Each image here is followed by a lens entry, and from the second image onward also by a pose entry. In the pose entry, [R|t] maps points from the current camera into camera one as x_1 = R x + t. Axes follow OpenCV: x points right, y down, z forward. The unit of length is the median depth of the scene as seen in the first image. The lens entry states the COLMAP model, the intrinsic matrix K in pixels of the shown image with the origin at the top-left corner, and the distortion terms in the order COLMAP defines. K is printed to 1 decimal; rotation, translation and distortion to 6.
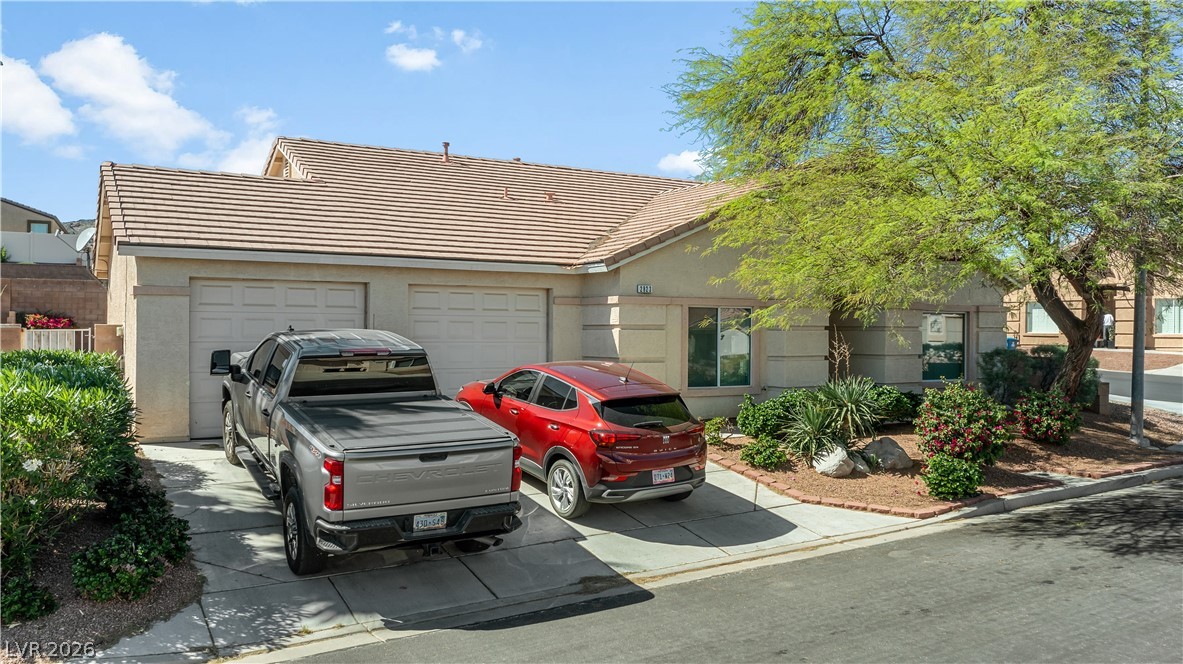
lens RADIAL K [[940.4, 0, 591.5], [0, 940.4, 332.0], [0, 0, 1]] dist [-0.019750, 0.005443]
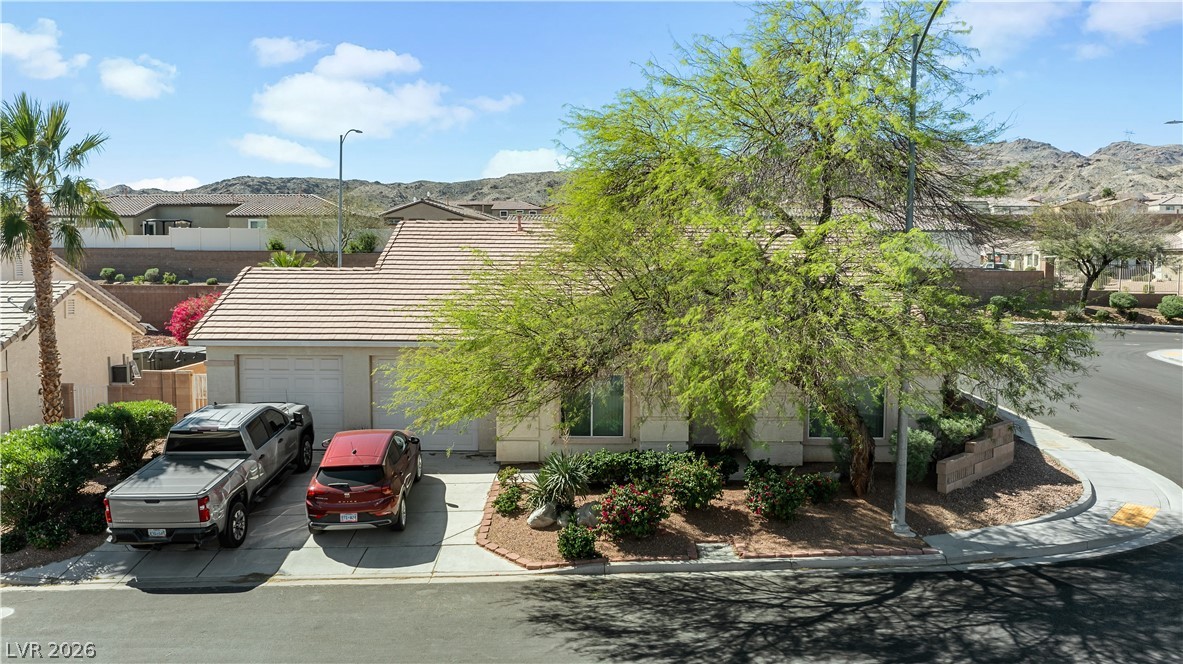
lens RADIAL K [[935.7, 0, 591.5], [0, 935.7, 332.0], [0, 0, 1]] dist [-0.019608, 0.007657]
pose [[0.858287, 0.034949, -0.511978, 1.169783], [0.001303, 0.997527, 0.070278, -0.258867], [0.513168, -0.060986, 0.856119, -0.123687]]
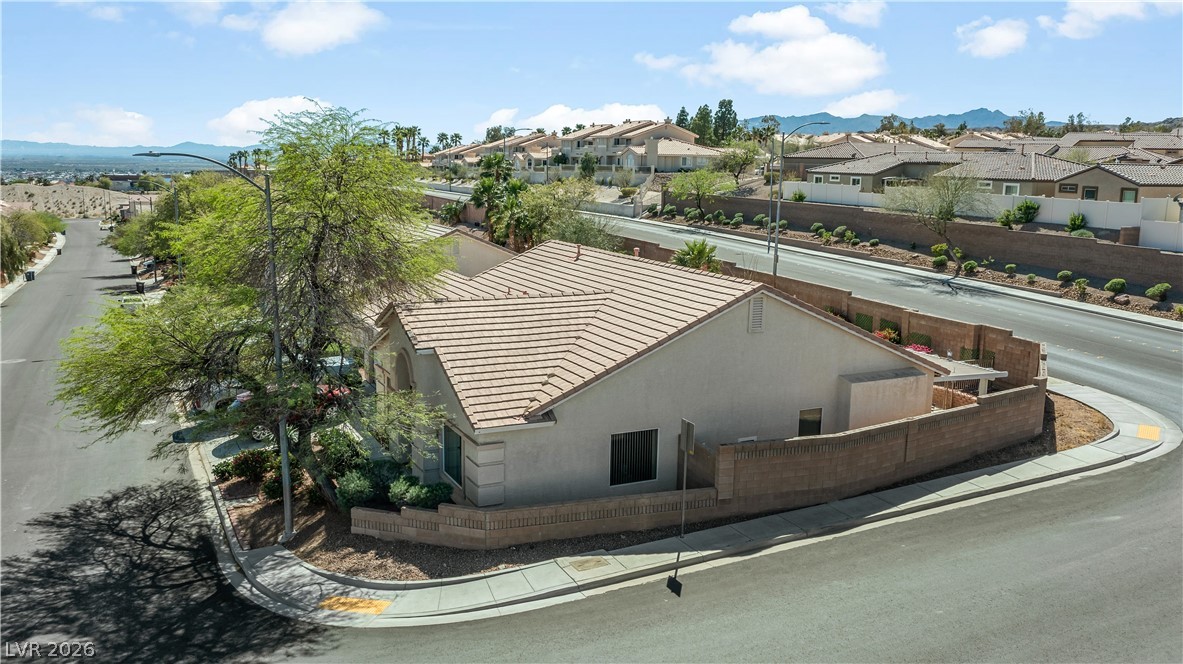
lens RADIAL K [[966.0, 0, 591.5], [0, 966.0, 332.0], [0, 0, 1]] dist [-0.016284, -0.000571]
pose [[-0.075856, 0.169761, -0.982562, 2.794573], [-0.018606, 0.984988, 0.171616, -0.649468], [0.996945, 0.031300, -0.071559, 2.230382]]
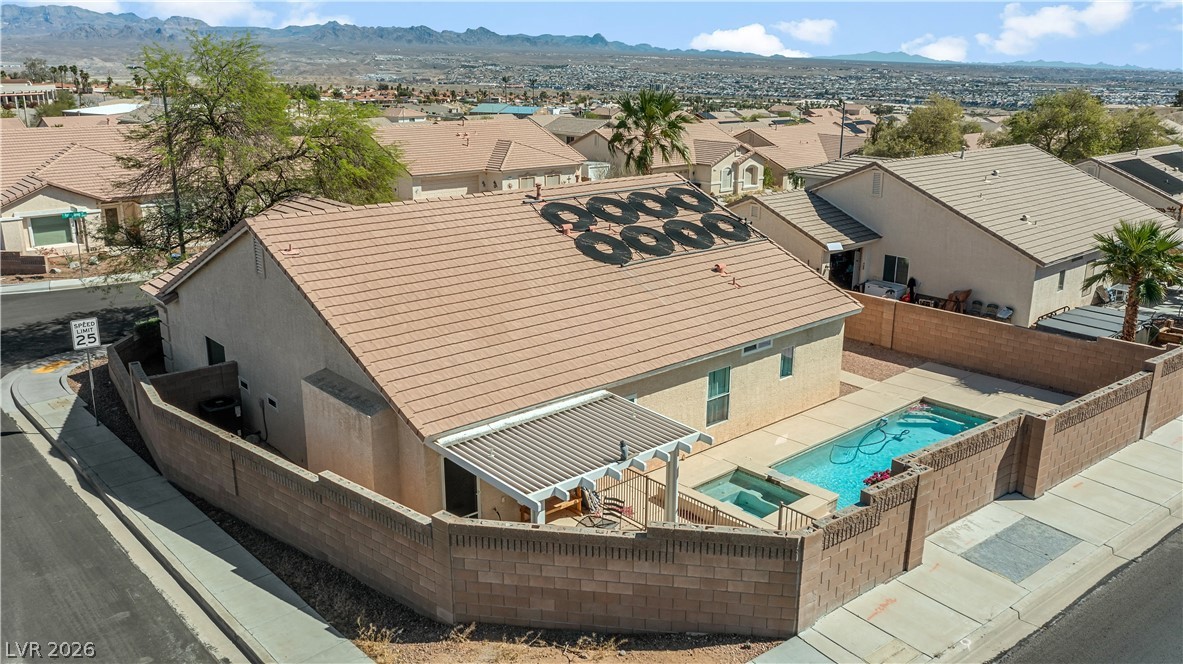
lens RADIAL K [[935.7, 0, 591.5], [0, 935.7, 332.0], [0, 0, 1]] dist [-0.019608, 0.007657]
pose [[-0.980881, 0.042748, -0.189857, 0.154013], [-0.012223, 0.960119, 0.279325, -0.686092], [0.194226, 0.276305, -0.941240, 4.434513]]
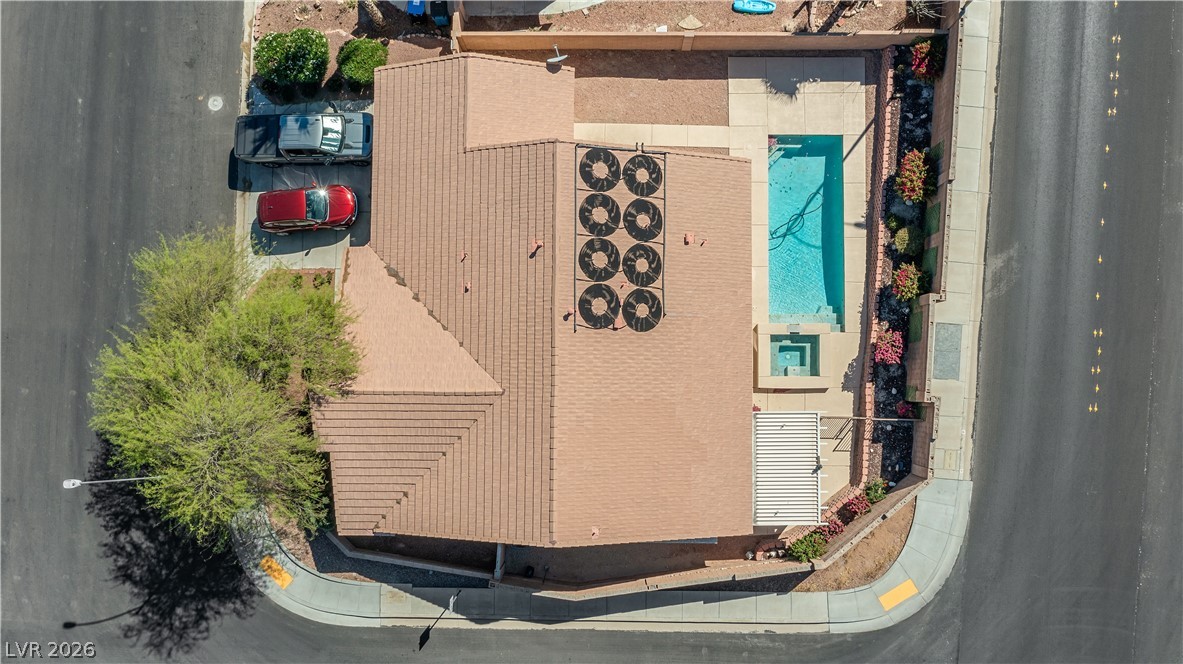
lens RADIAL K [[942.4, 0, 591.5], [0, 942.4, 332.0], [0, 0, 1]] dist [-0.004370, 0.002065]
pose [[-0.512443, 0.857145, -0.052010, 0.005235], [0.004351, 0.063158, 0.997994, -3.265556], [0.858710, 0.511189, -0.036094, 2.341968]]
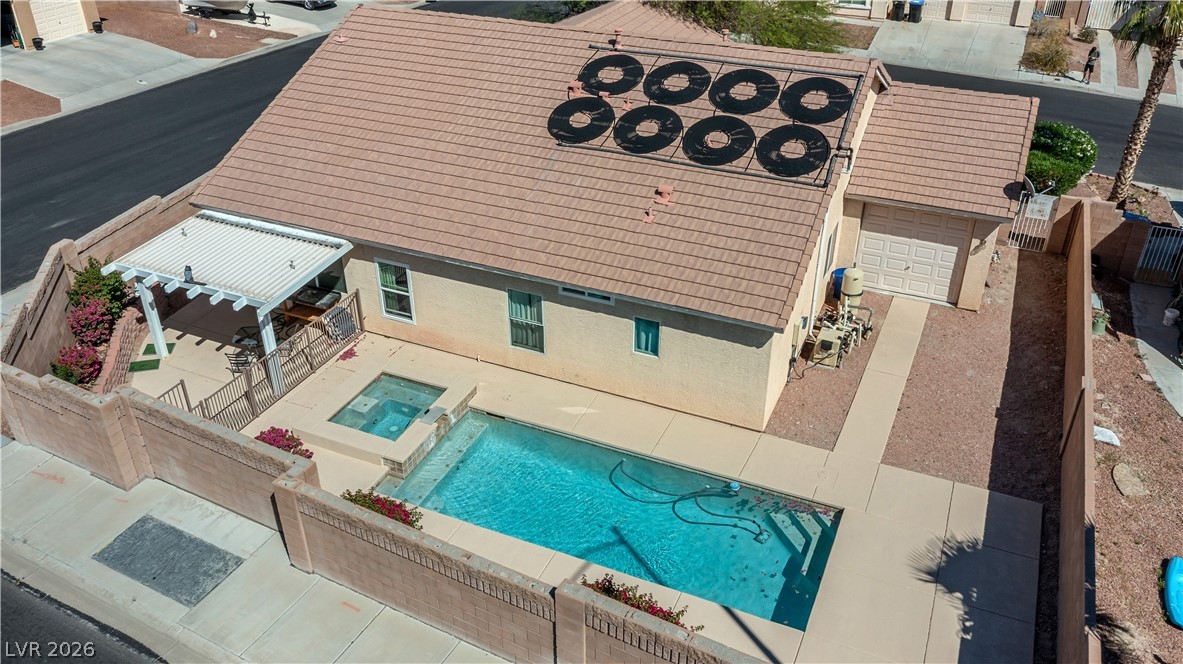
lens RADIAL K [[935.7, 0, 591.5], [0, 935.7, 332.0], [0, 0, 1]] dist [-0.019608, 0.007657]
pose [[-0.576945, -0.430187, 0.694315, -1.803024], [0.001155, 0.849630, 0.527378, -0.896908], [-0.816782, 0.305070, -0.489693, 3.375963]]
